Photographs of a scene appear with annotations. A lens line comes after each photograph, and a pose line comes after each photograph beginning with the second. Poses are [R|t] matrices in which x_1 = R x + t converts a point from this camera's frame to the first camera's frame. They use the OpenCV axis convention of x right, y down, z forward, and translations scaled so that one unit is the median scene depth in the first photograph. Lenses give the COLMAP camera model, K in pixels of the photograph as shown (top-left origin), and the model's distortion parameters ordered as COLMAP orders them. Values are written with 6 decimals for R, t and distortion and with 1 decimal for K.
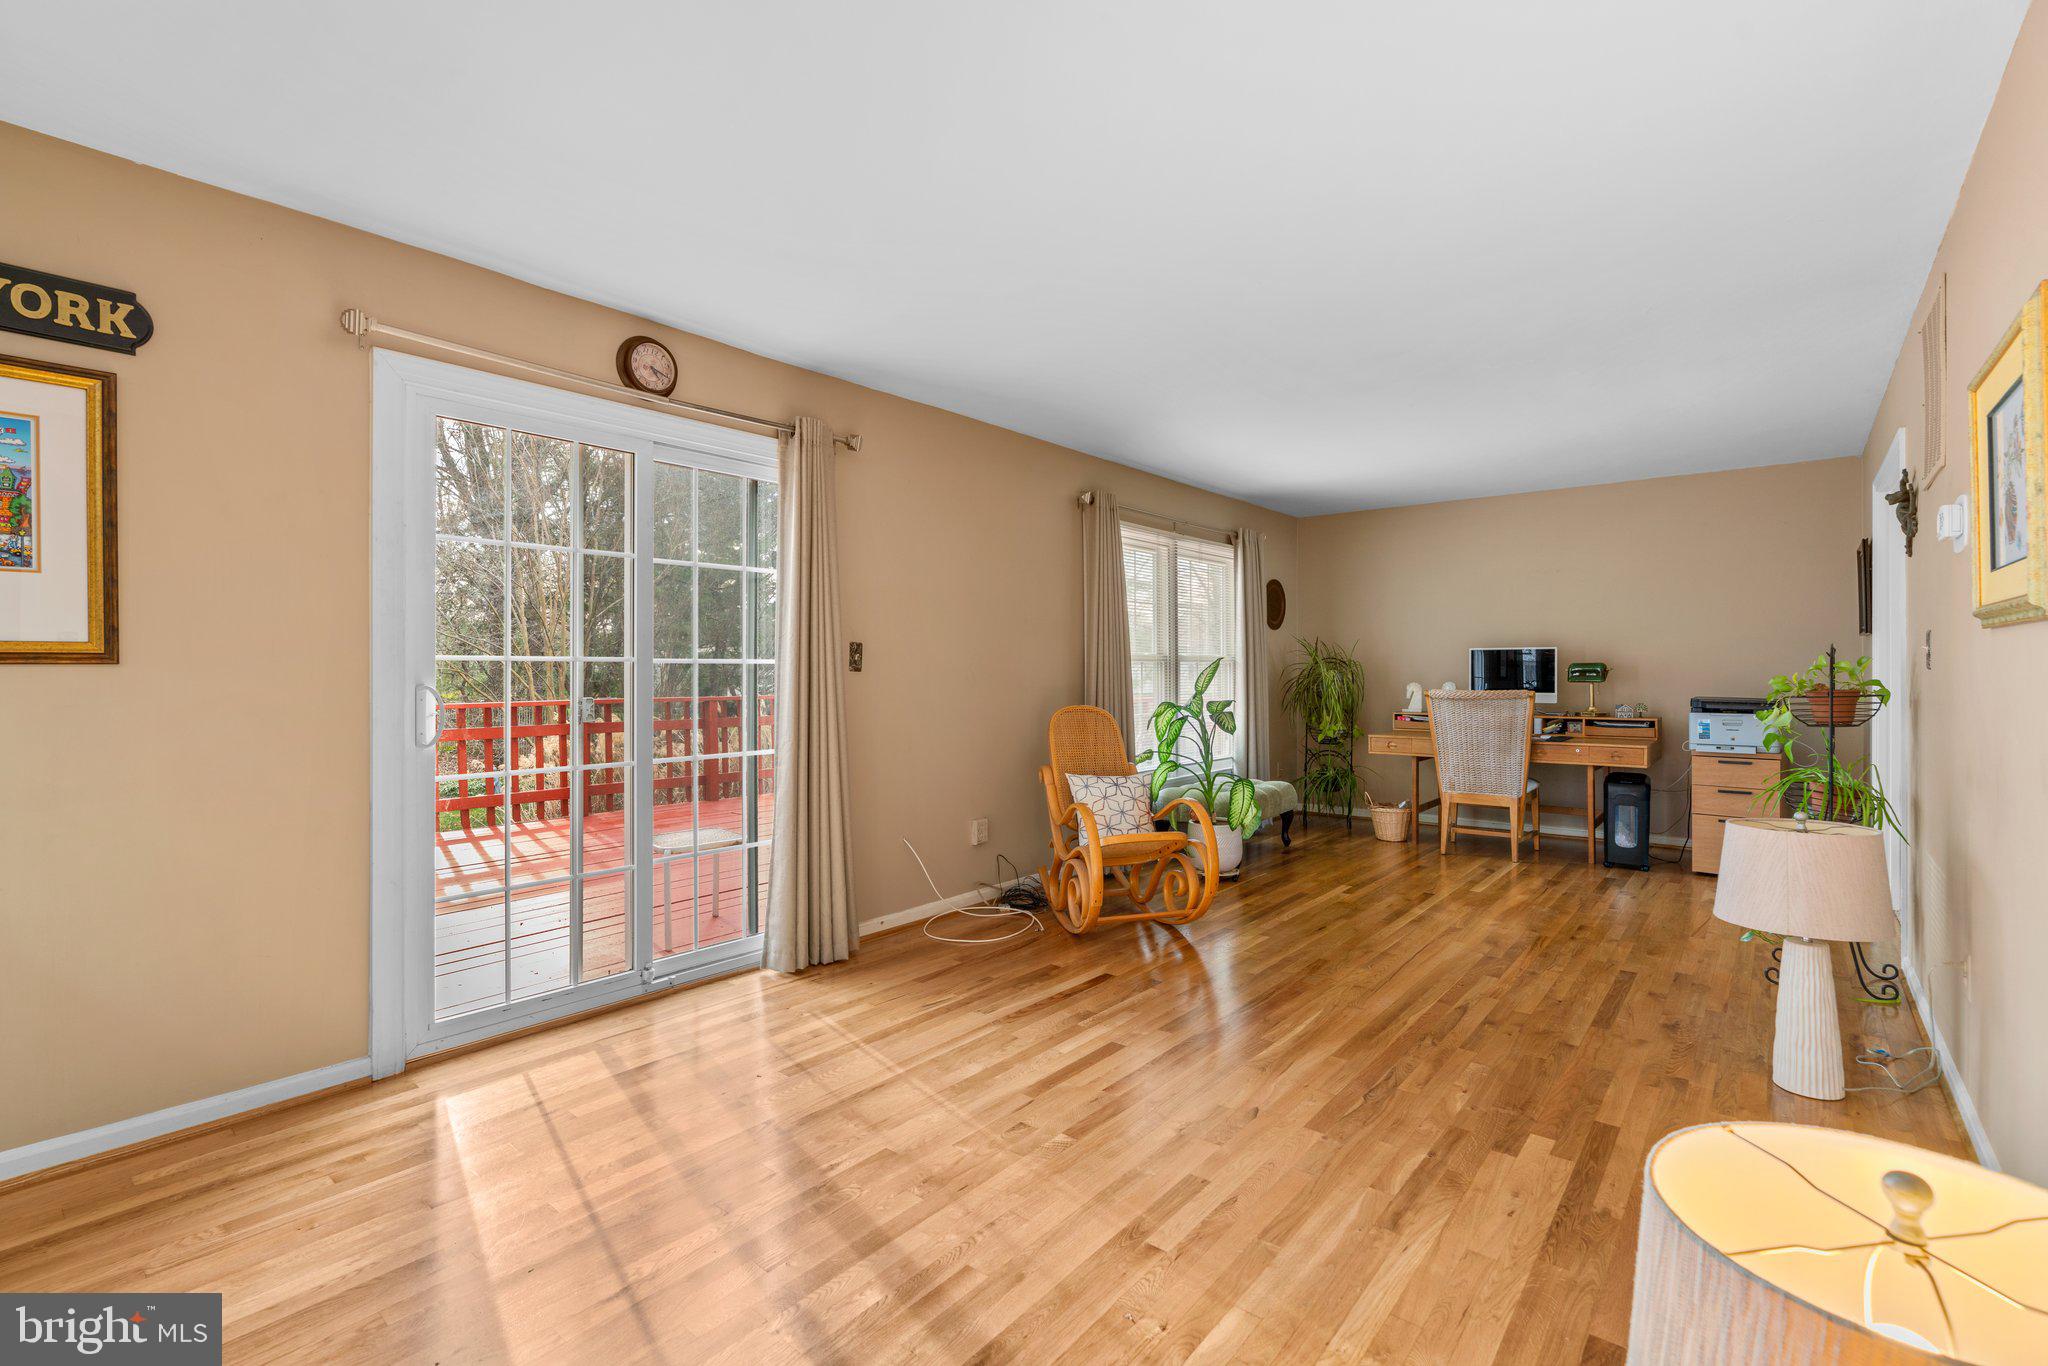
lens RADIAL K [[922.1, 0, 1020.5], [0, 922.1, 675.7], [0, 0, 1]] dist [-0.009430, 0.004698]
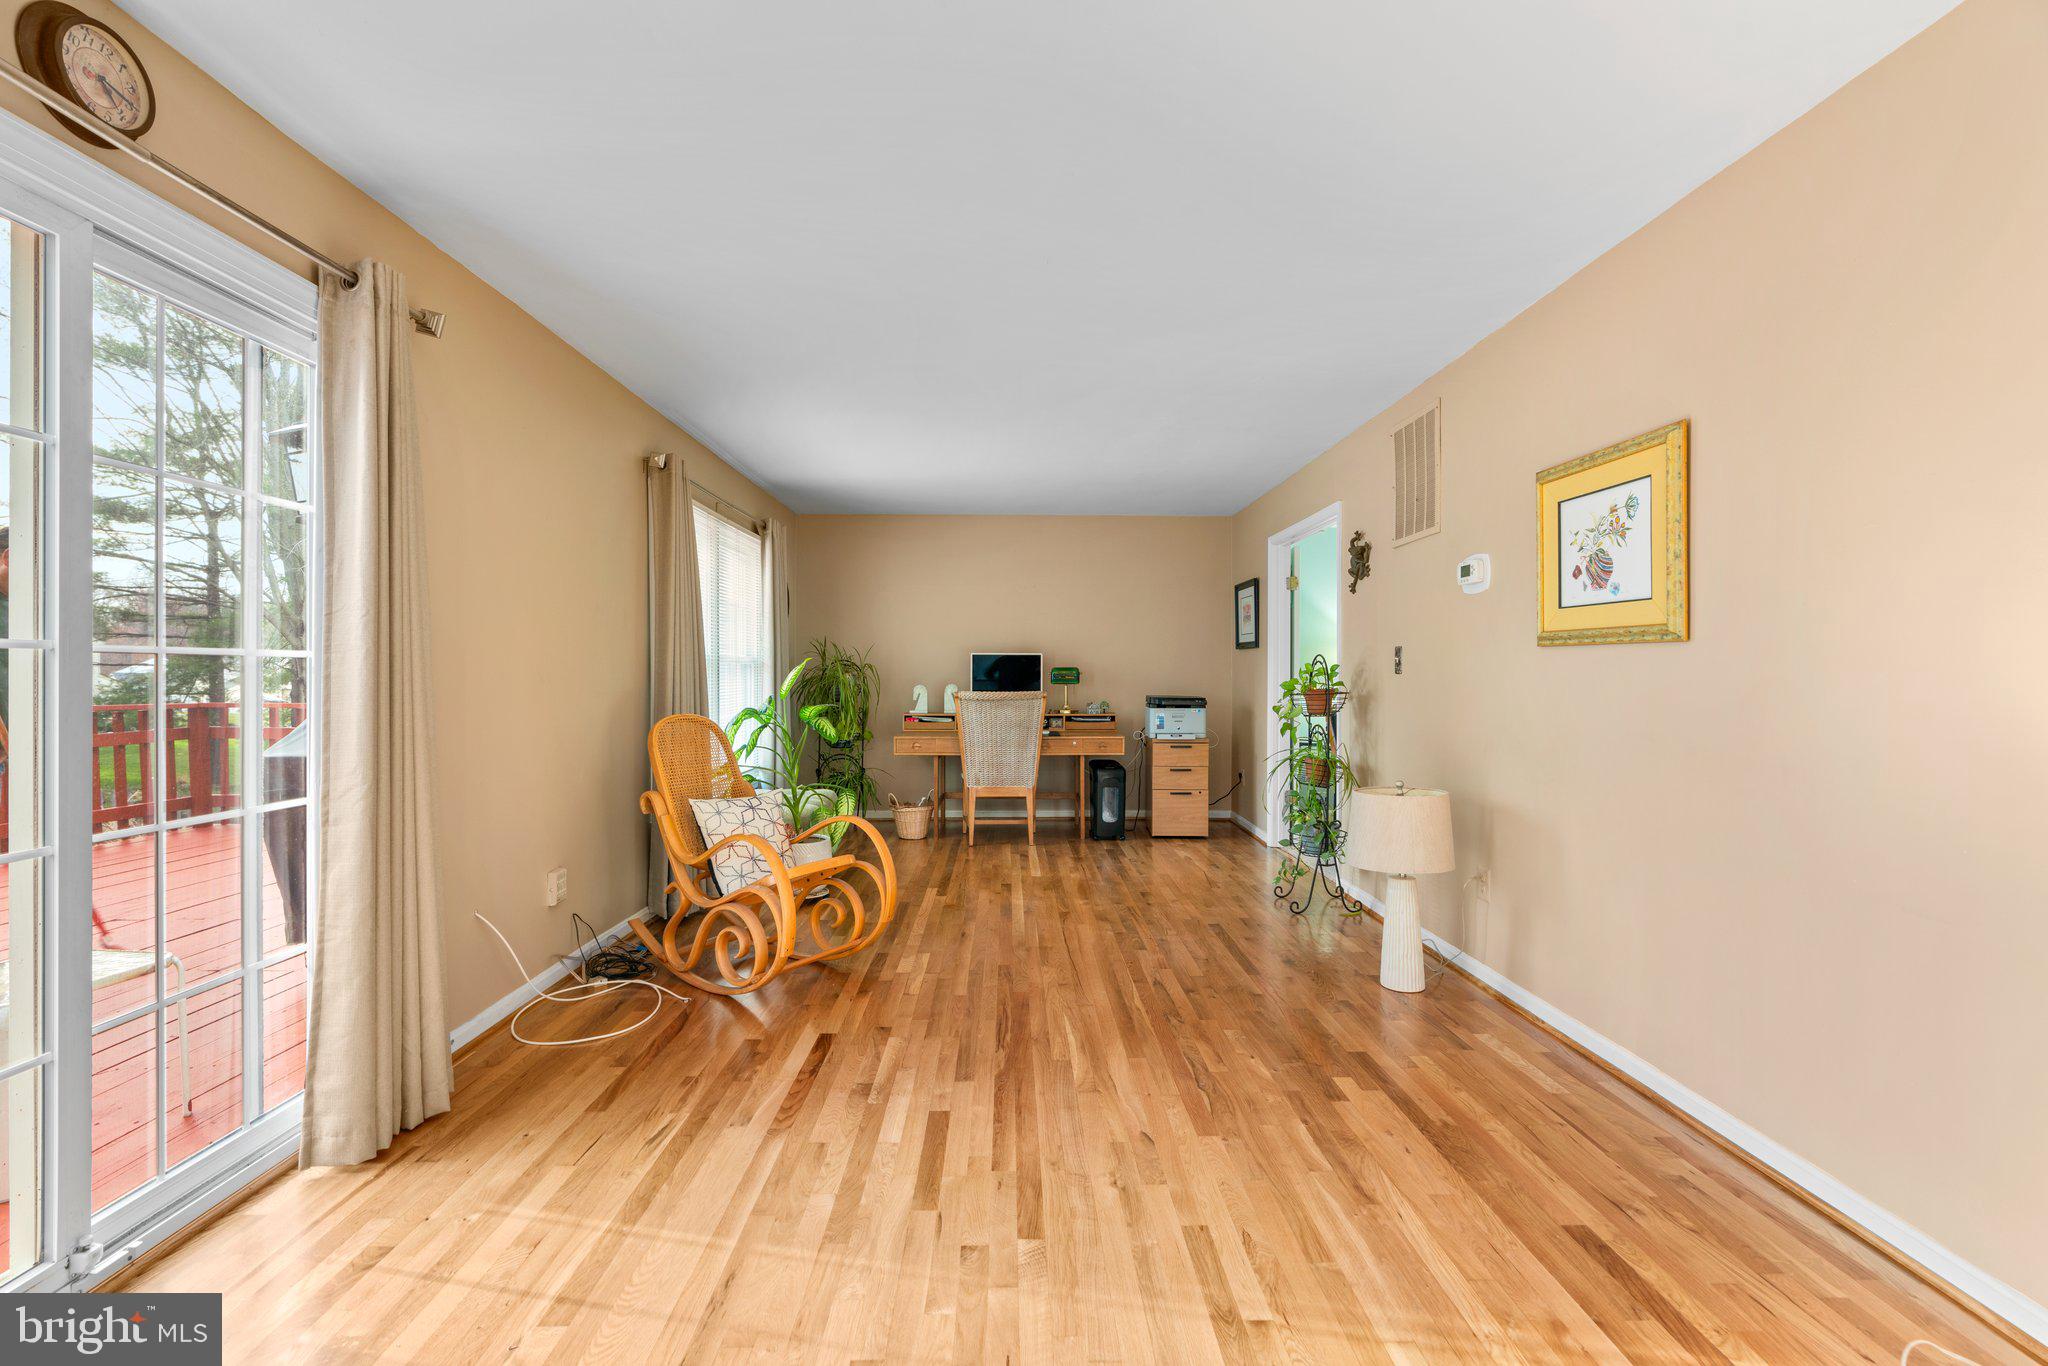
lens RADIAL K [[922.1, 0, 1025.2], [0, 922.1, 677.1], [0, 0, 1]] dist [-0.009430, 0.004698]
pose [[0.755504, 0.003049, 0.655137, -0.293931], [-0.002308, 0.999995, -0.001992, 0.000843], [-0.655140, -0.000007, 0.755507, 0.230651]]
